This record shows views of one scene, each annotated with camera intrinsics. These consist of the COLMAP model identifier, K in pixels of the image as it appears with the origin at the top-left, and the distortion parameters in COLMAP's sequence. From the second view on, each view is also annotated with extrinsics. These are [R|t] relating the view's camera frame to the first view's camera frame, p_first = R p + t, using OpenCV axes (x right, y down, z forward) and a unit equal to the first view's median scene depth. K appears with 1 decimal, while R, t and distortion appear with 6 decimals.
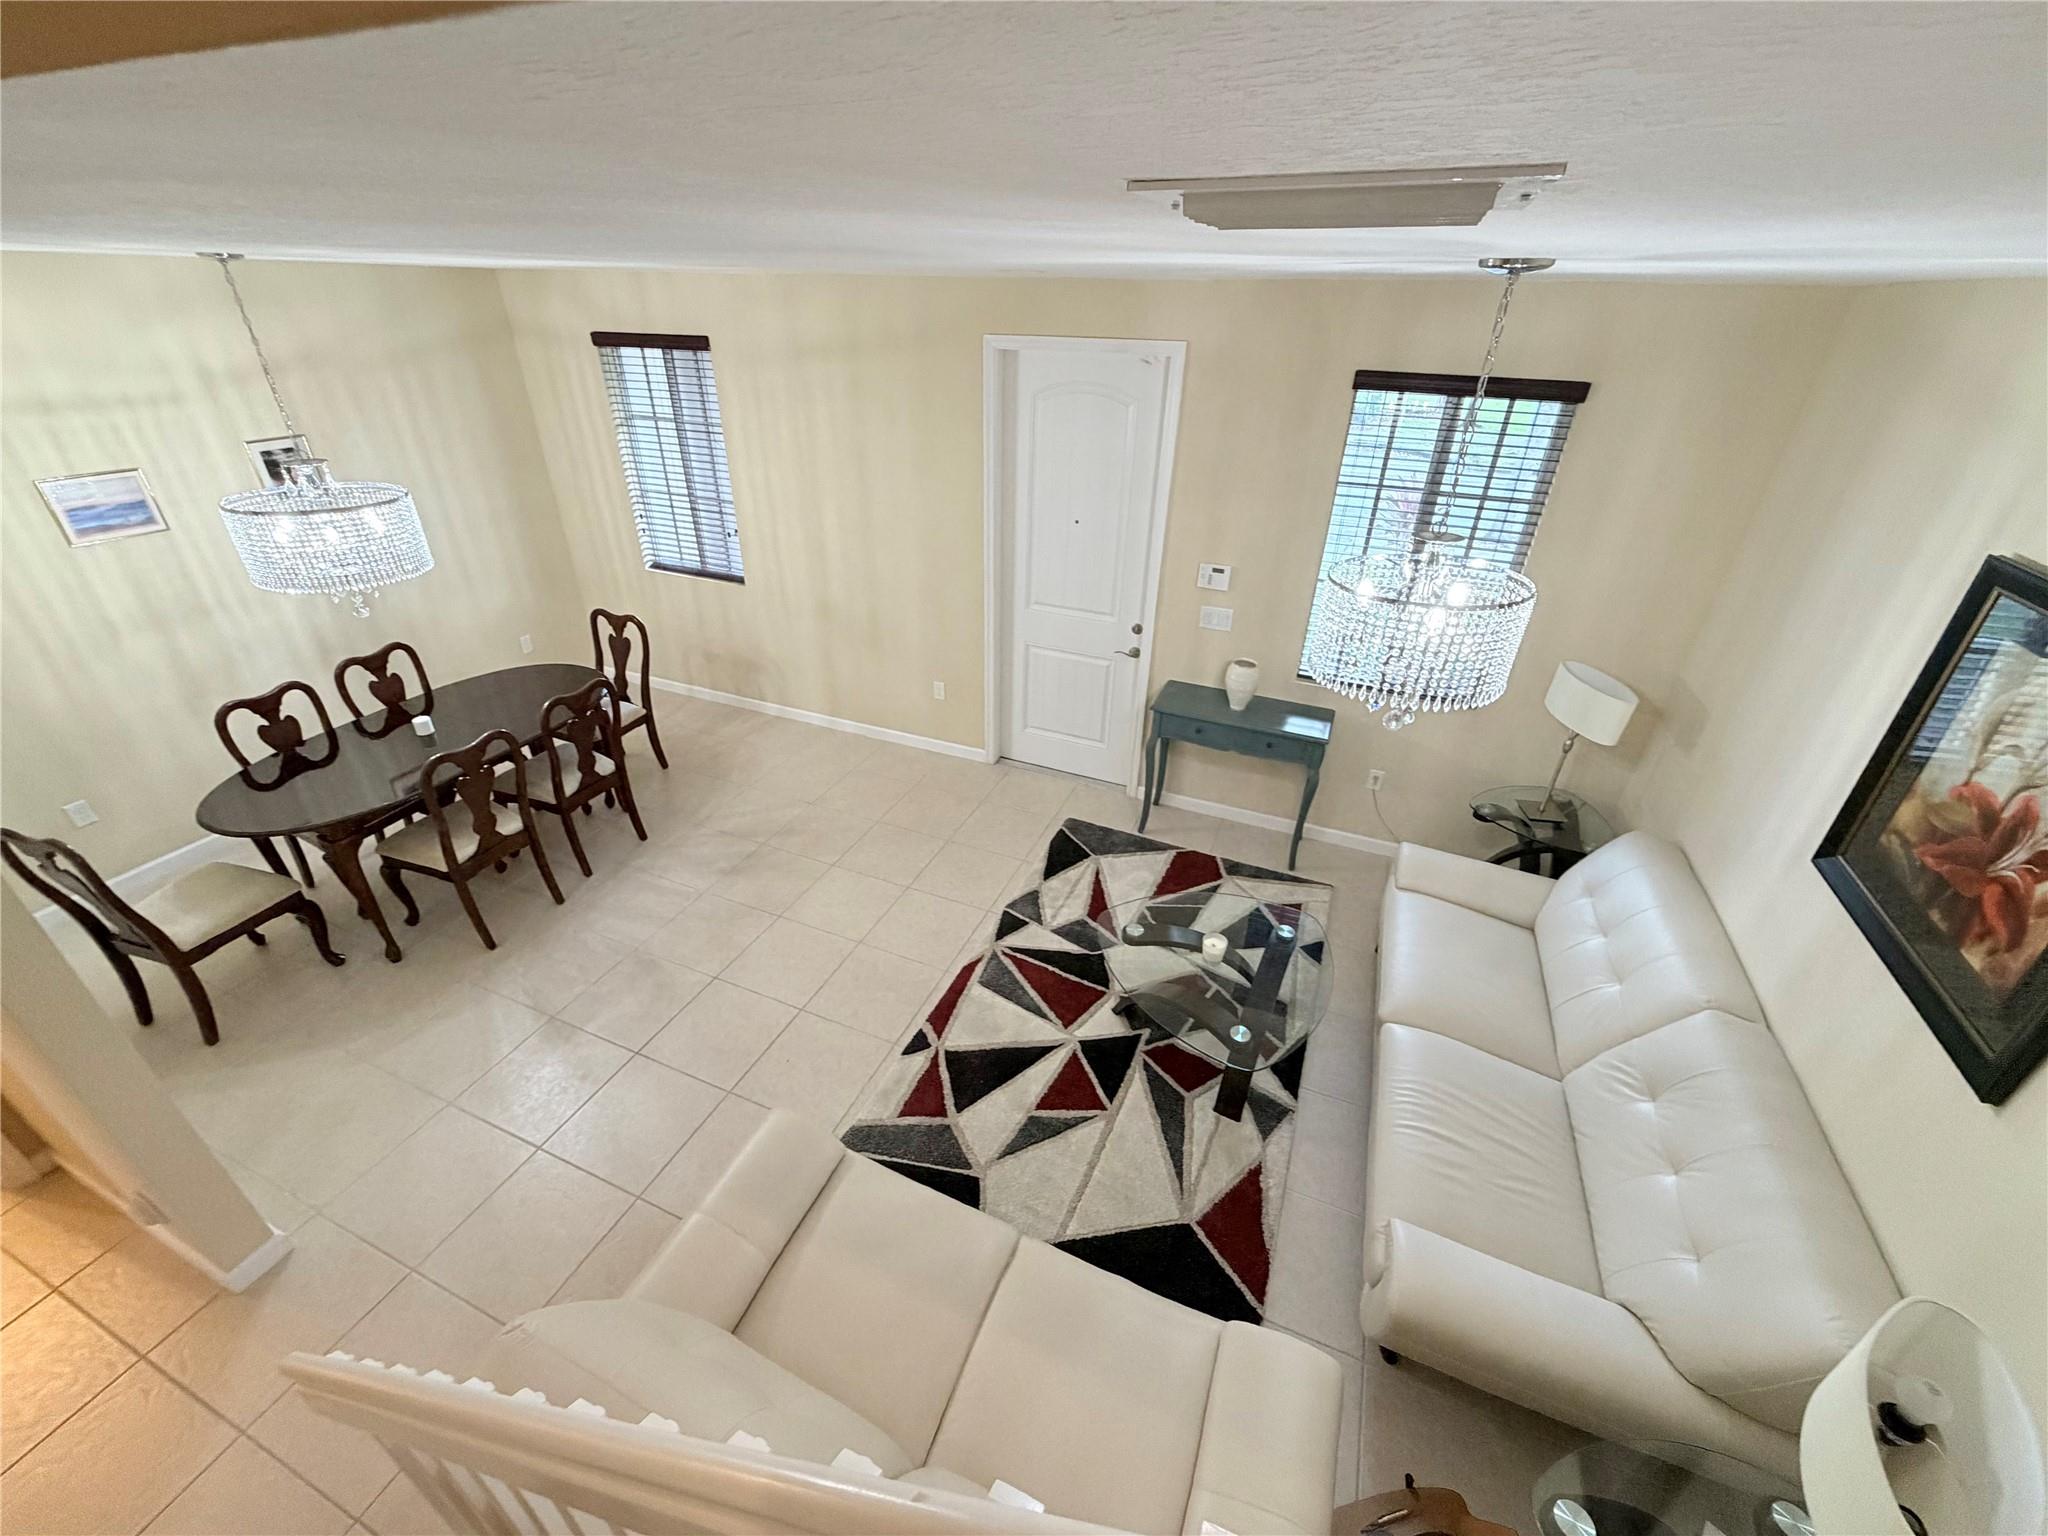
lens RADIAL K [[813.0, 0, 1020.6], [0, 813.0, 771.4], [0, 0, 1]] dist [0.000147, -0.000070]
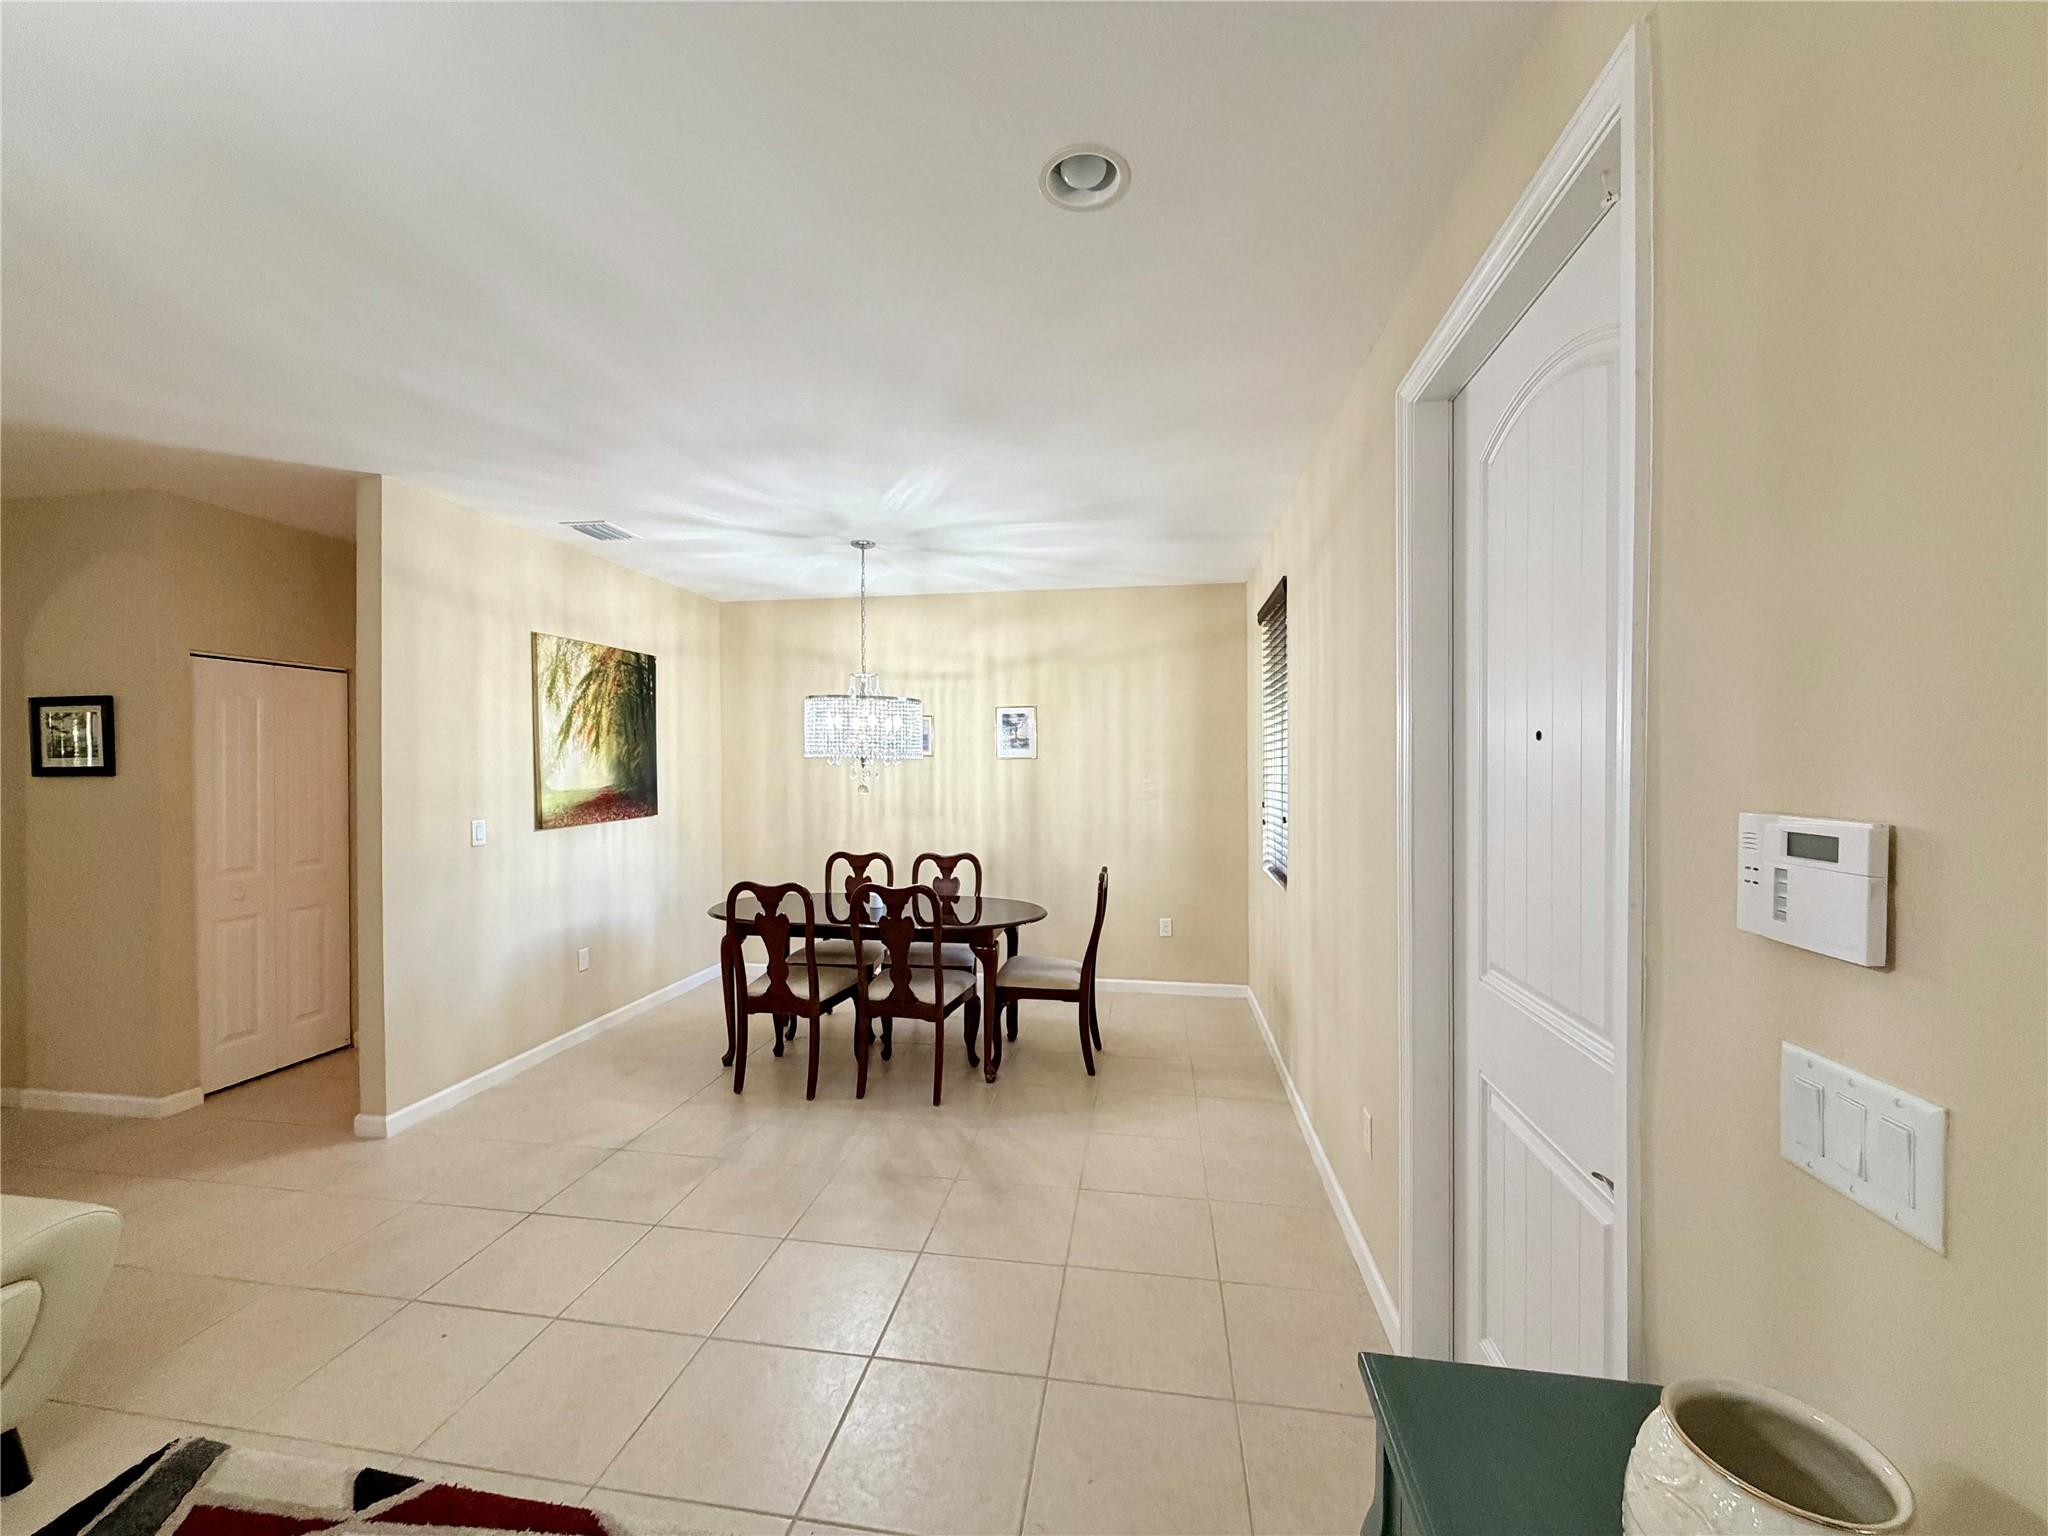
lens RADIAL K [[813.0, 0, 1020.7], [0, 813.0, 775.5], [0, 0, 1]] dist [0.000147, -0.000070]
pose [[0.226946, -0.010049, -0.973856, 0.422369], [-0.483229, 0.867014, -0.121558, -0.171956], [0.845568, 0.498182, 0.191909, 0.904075]]
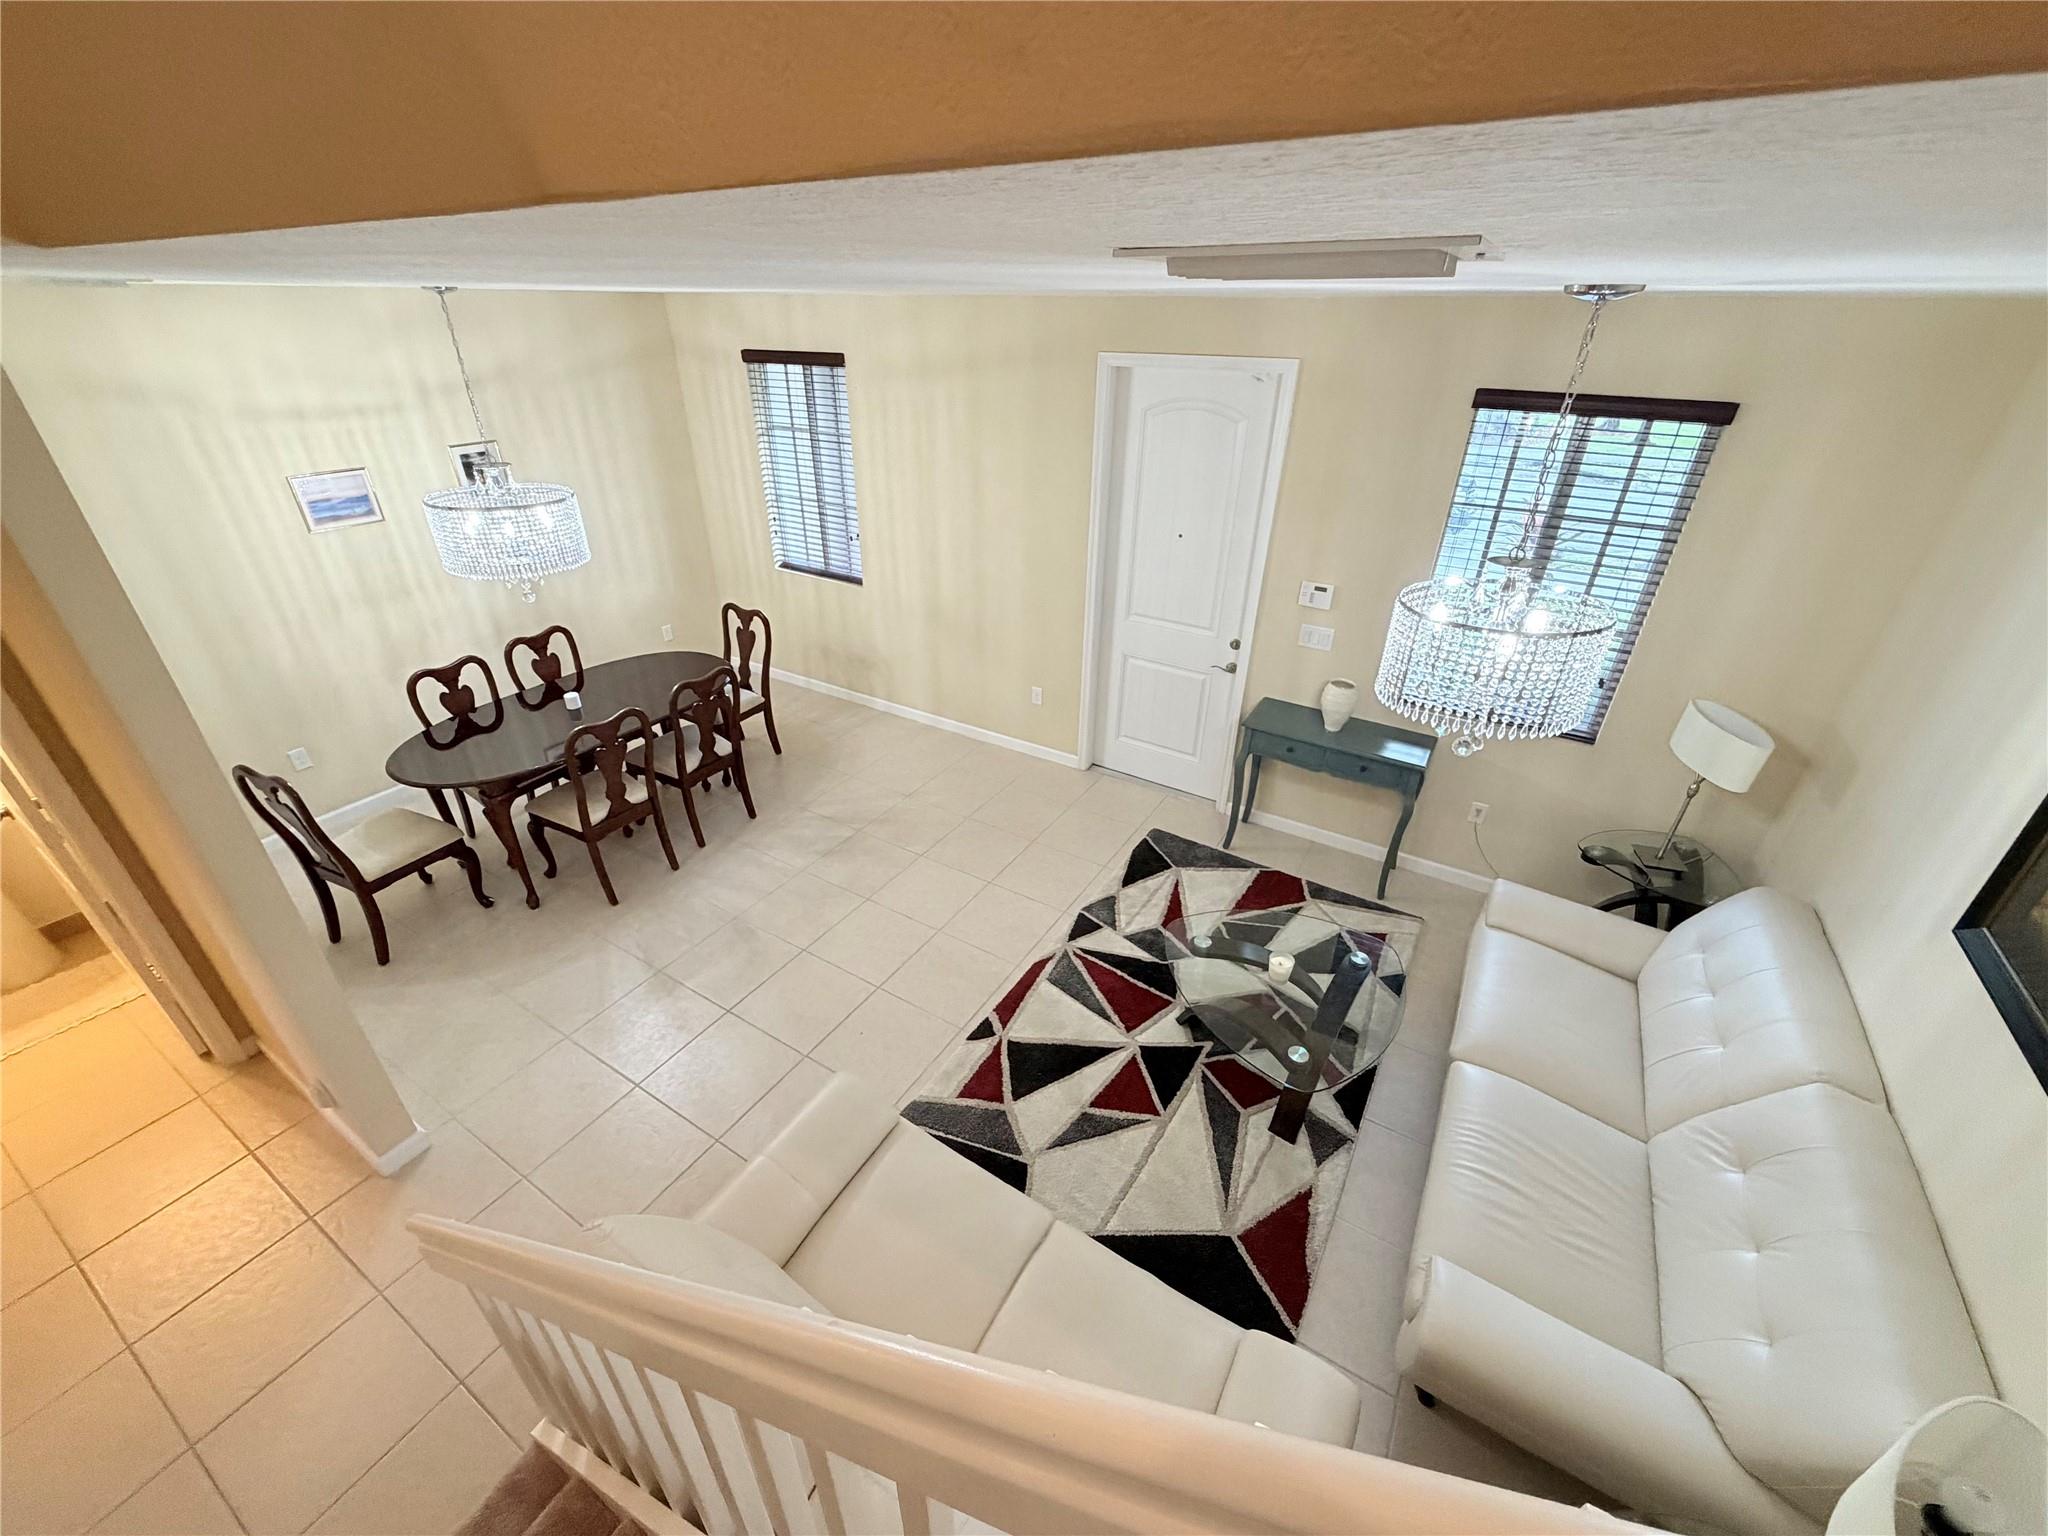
lens RADIAL K [[813.0, 0, 1022.9], [0, 813.0, 772.1], [0, 0, 1]] dist [0.000147, -0.000070]
pose [[0.988745, 0.067145, -0.133697, 0.036091], [-0.068511, 0.997634, -0.005638, 0.005784], [0.133002, 0.014734, 0.991006, -0.026598]]
